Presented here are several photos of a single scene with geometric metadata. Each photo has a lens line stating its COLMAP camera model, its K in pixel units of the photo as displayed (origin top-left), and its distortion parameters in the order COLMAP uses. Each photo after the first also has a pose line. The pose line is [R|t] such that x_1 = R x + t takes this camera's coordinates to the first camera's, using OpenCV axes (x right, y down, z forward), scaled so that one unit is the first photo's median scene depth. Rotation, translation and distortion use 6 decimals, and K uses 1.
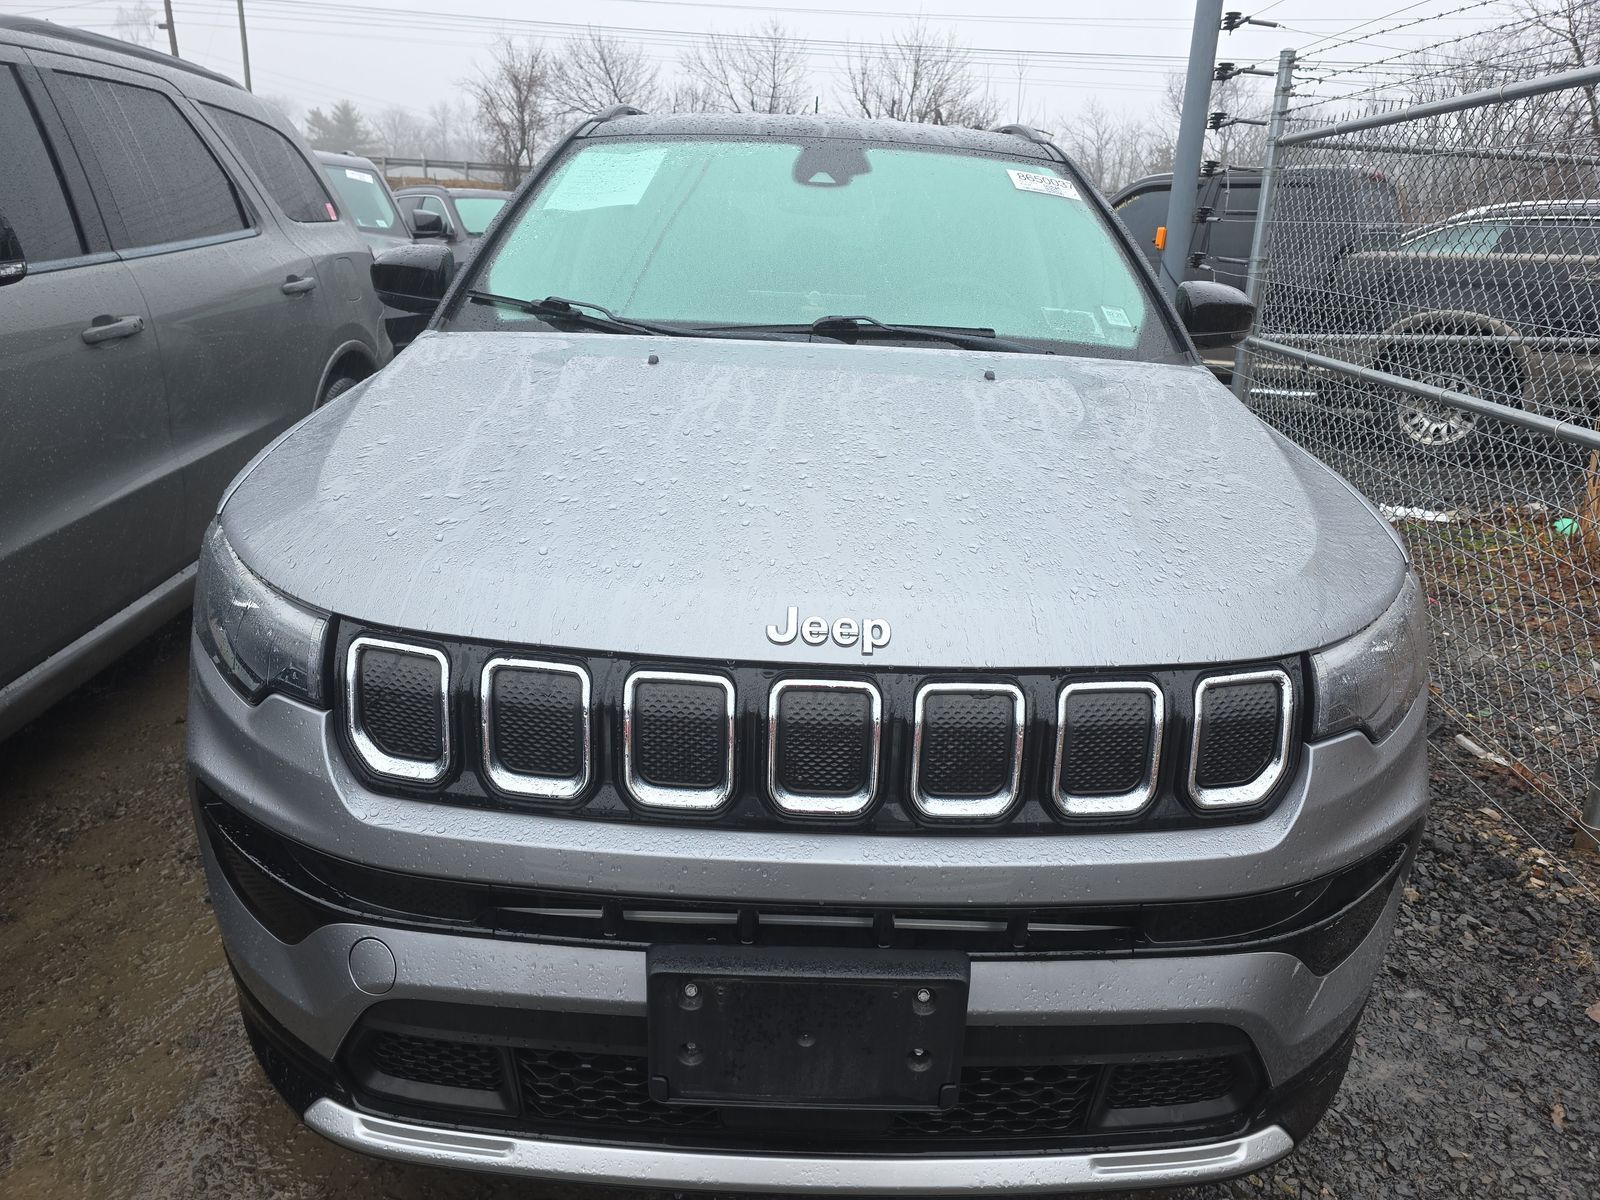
lens RADIAL K [[1065.1, 0, 812.6], [0, 1065.1, 592.3], [0, 0, 1]] dist [0.050045, -0.048013]
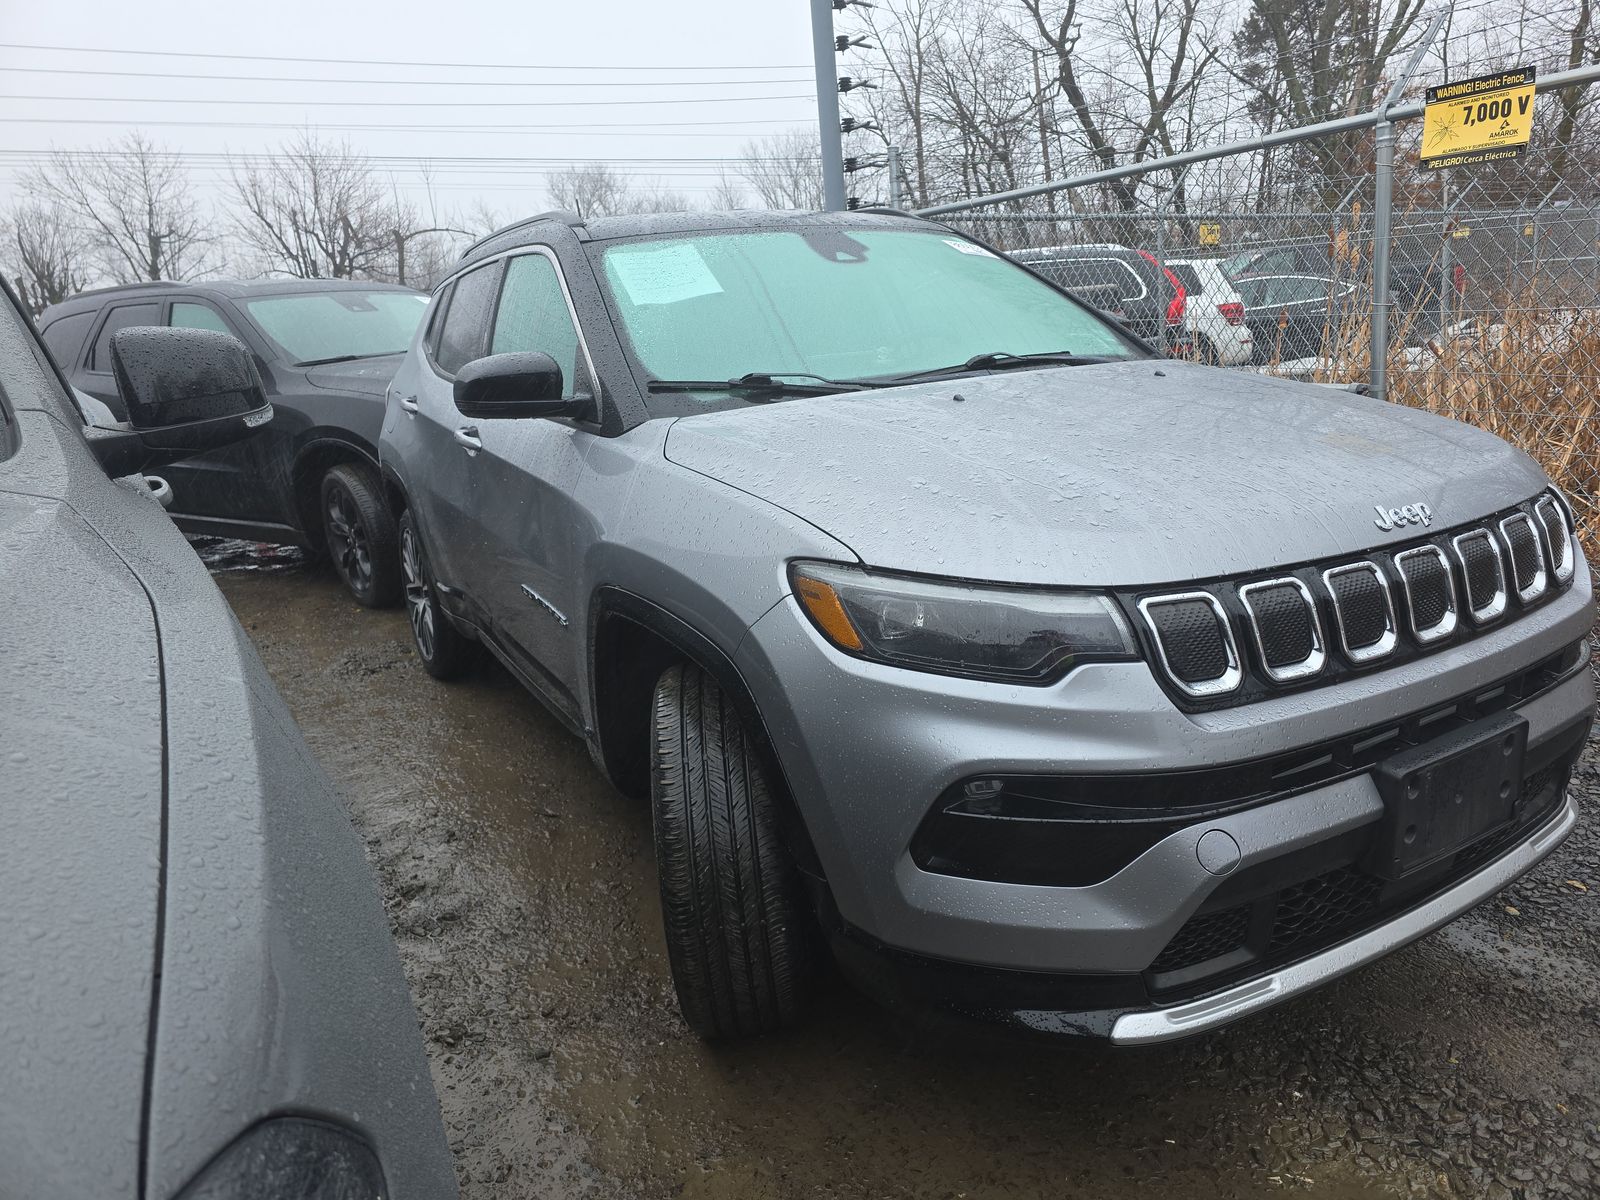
lens RADIAL K [[1071.8, 0, 809.1], [0, 1071.8, 565.4], [0, 0, 1]] dist [0.049235, -0.041997]
pose [[0.864789, -0.210740, 0.455773, -0.646960], [0.256458, 0.965724, -0.040076, -0.022200], [-0.431705, 0.151544, 0.889194, 0.019138]]
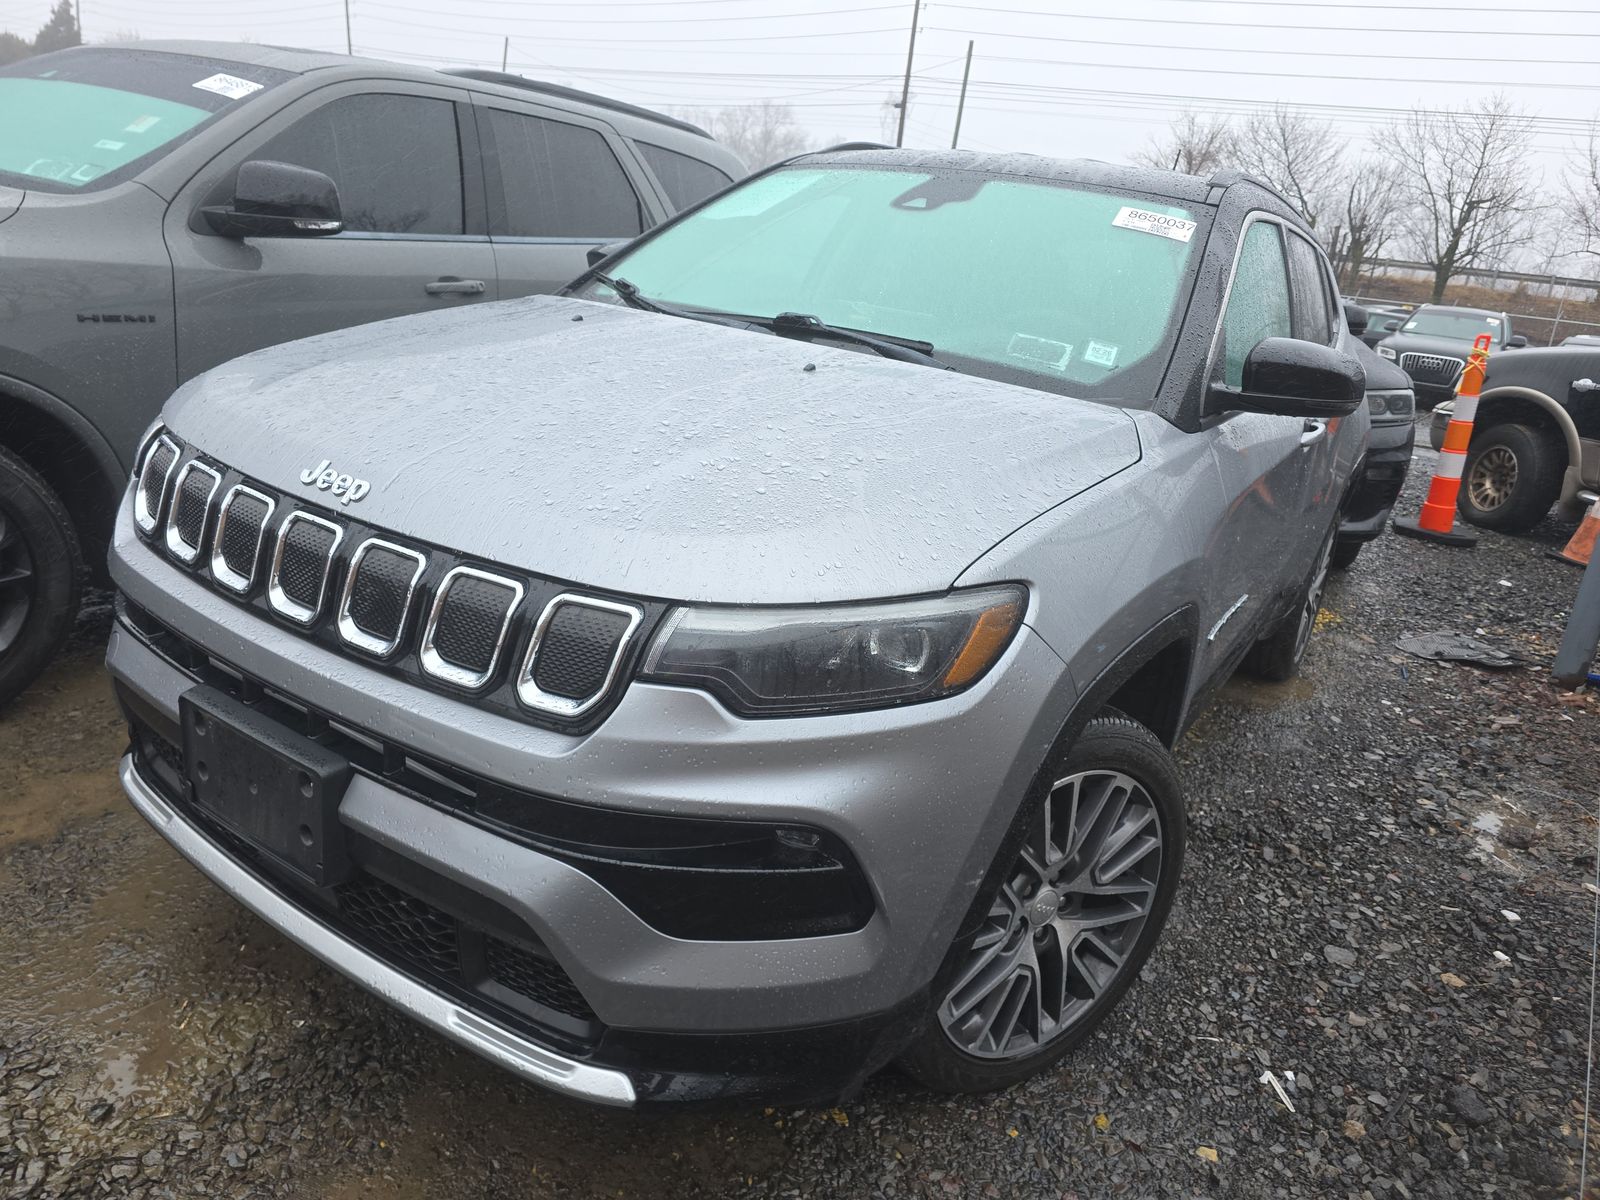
lens RADIAL K [[1071.8, 0, 809.1], [0, 1071.8, 565.4], [0, 0, 1]] dist [0.049235, -0.041997]
pose [[0.831942, 0.218061, -0.510217, 0.554226], [-0.259751, 0.965615, -0.010849, -0.000677], [0.490307, 0.141555, 0.859977, 0.081145]]
